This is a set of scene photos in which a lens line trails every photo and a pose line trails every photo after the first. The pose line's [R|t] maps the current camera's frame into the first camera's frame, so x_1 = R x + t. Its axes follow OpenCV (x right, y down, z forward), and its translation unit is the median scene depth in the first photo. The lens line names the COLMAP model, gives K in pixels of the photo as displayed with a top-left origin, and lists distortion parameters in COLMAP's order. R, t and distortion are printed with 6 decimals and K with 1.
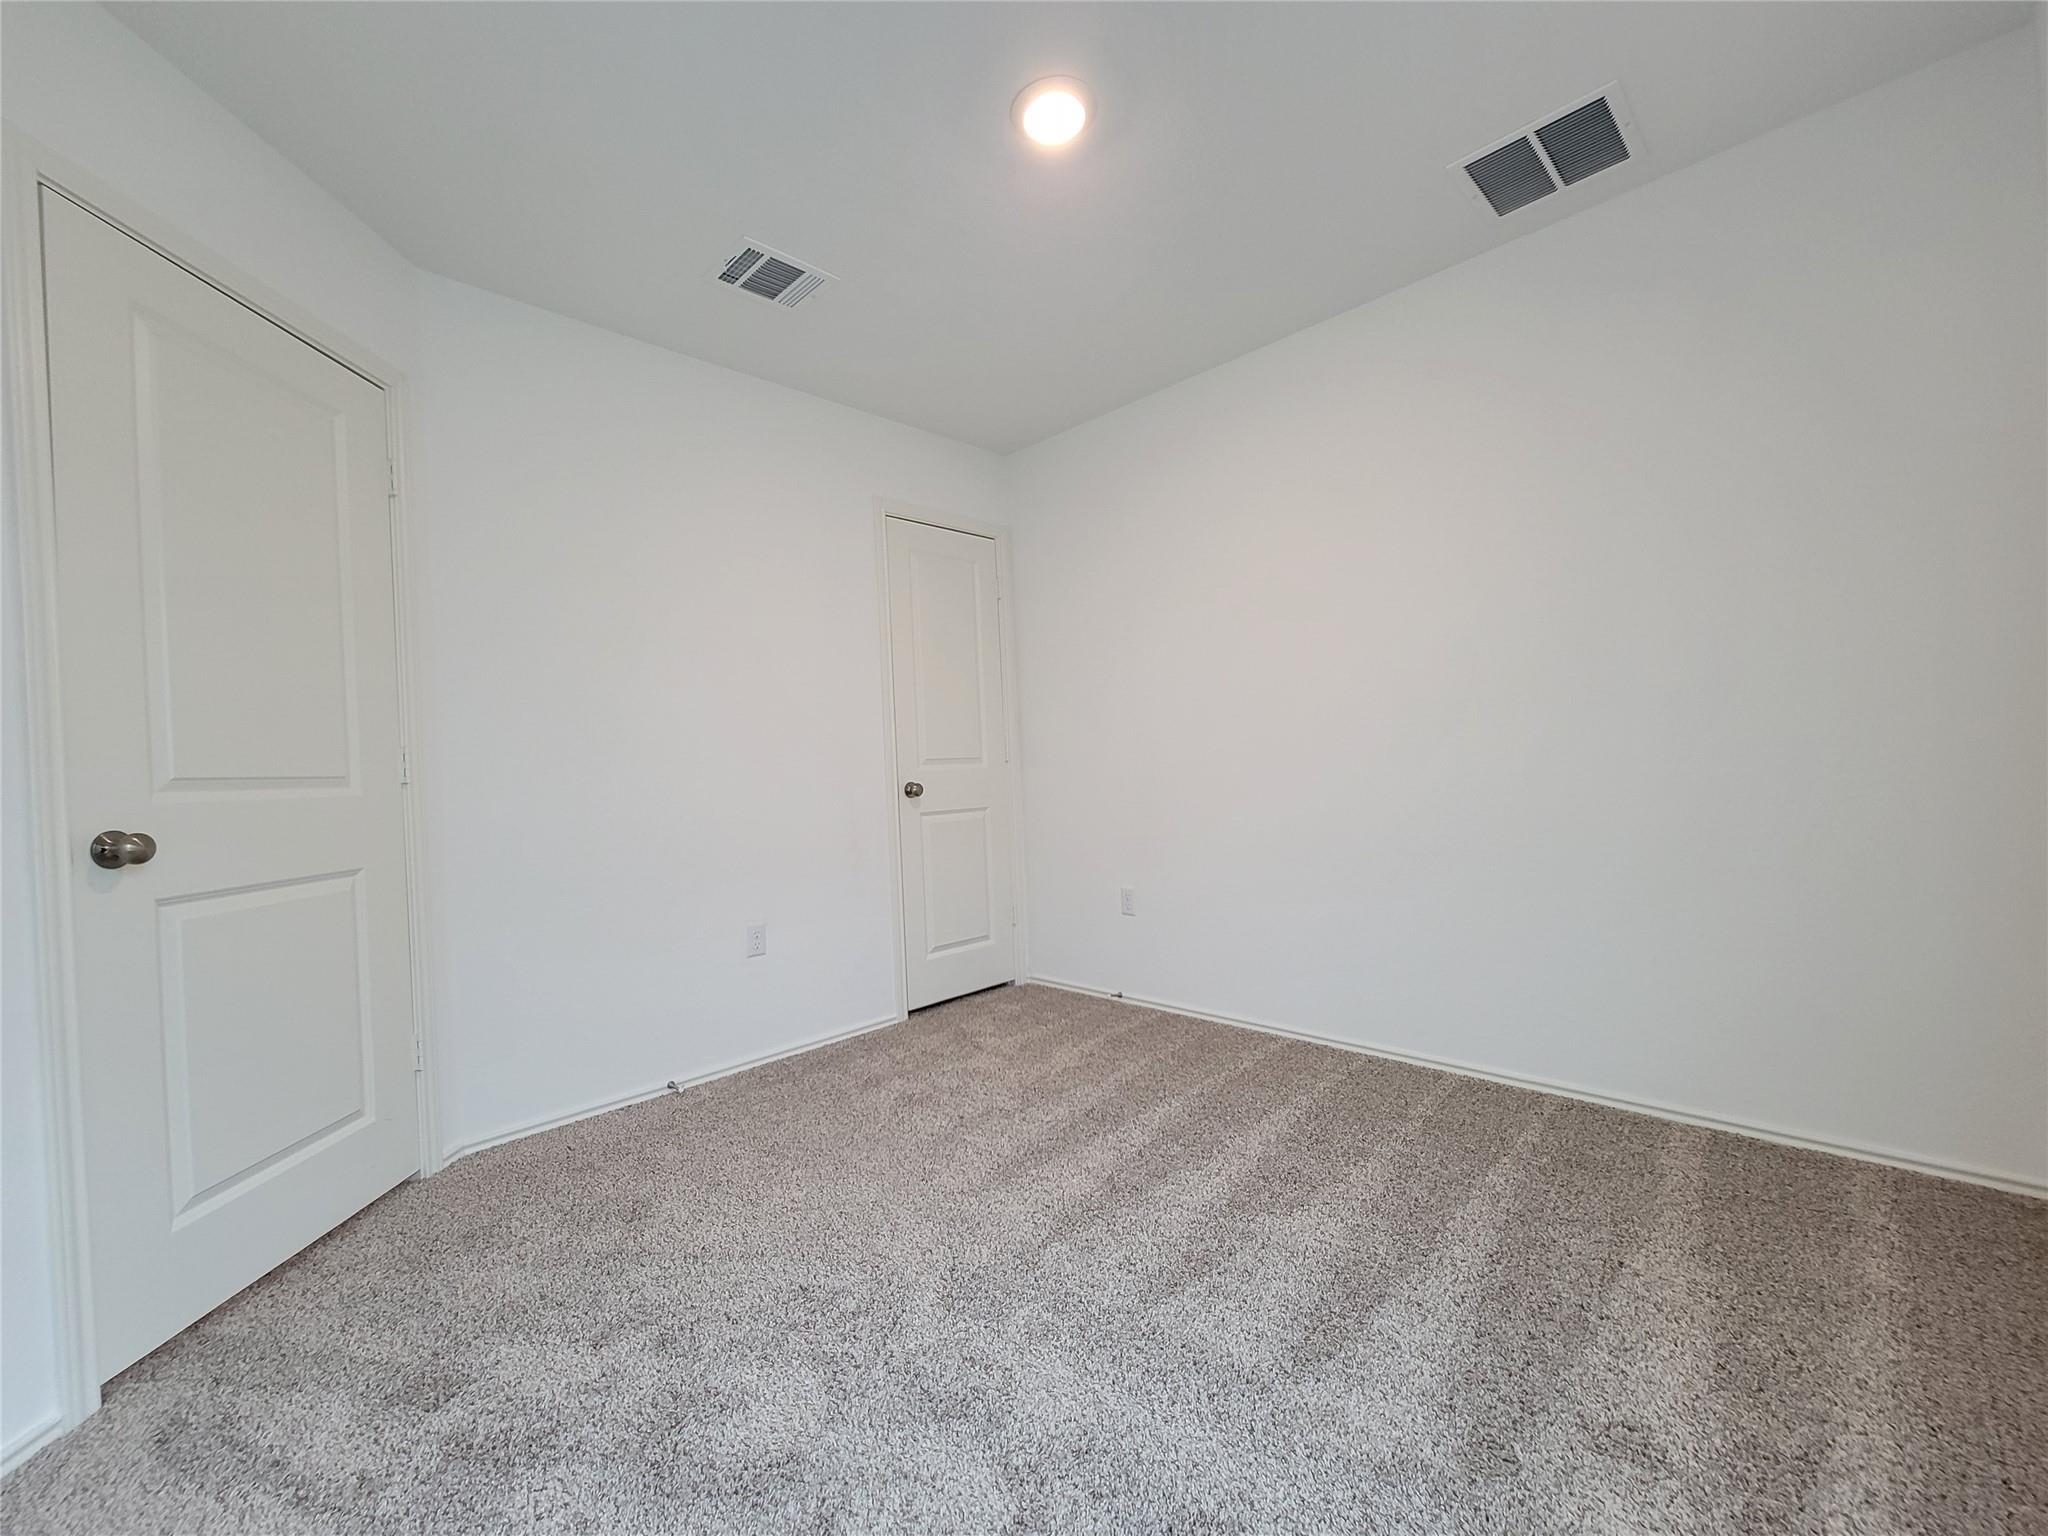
lens RADIAL K [[832.2, 0, 1009.3], [0, 832.2, 774.5], [0, 0, 1]] dist [-0.003199, 0.000622]
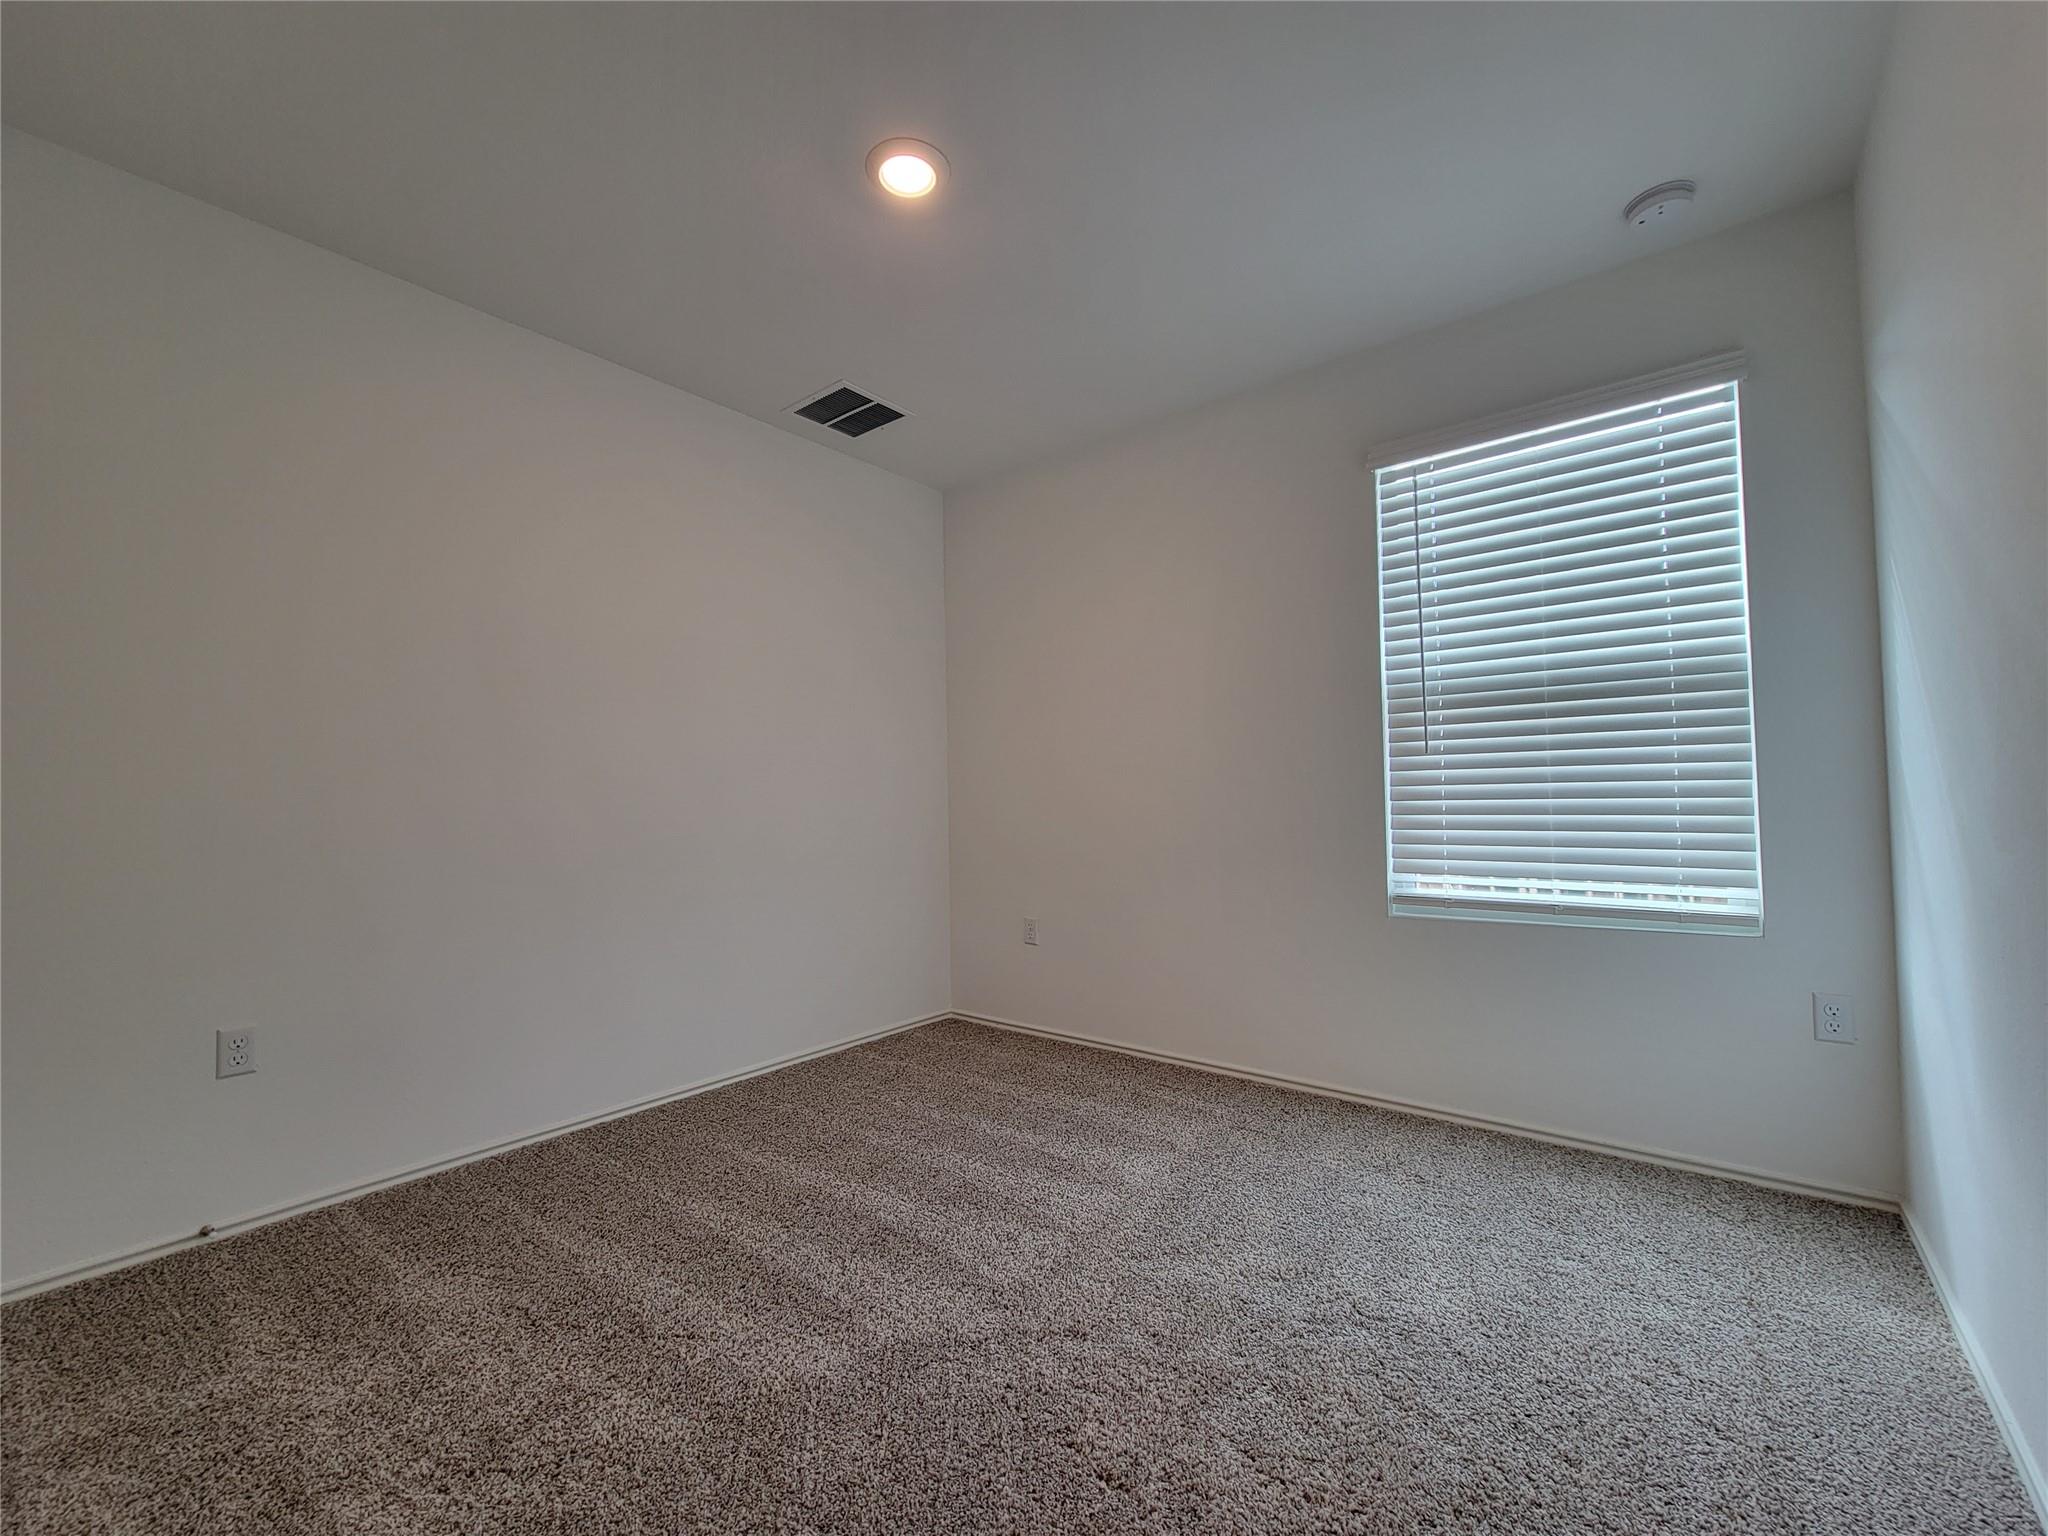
lens RADIAL K [[832.2, 0, 1009.3], [0, 832.2, 774.5], [0, 0, 1]] dist [-0.003199, 0.000622]
pose [[-0.110180, 0.077562, 0.990881, -0.718255], [0.027503, 0.996807, -0.074968, 0.030484], [-0.993531, 0.018992, -0.111962, 0.774297]]
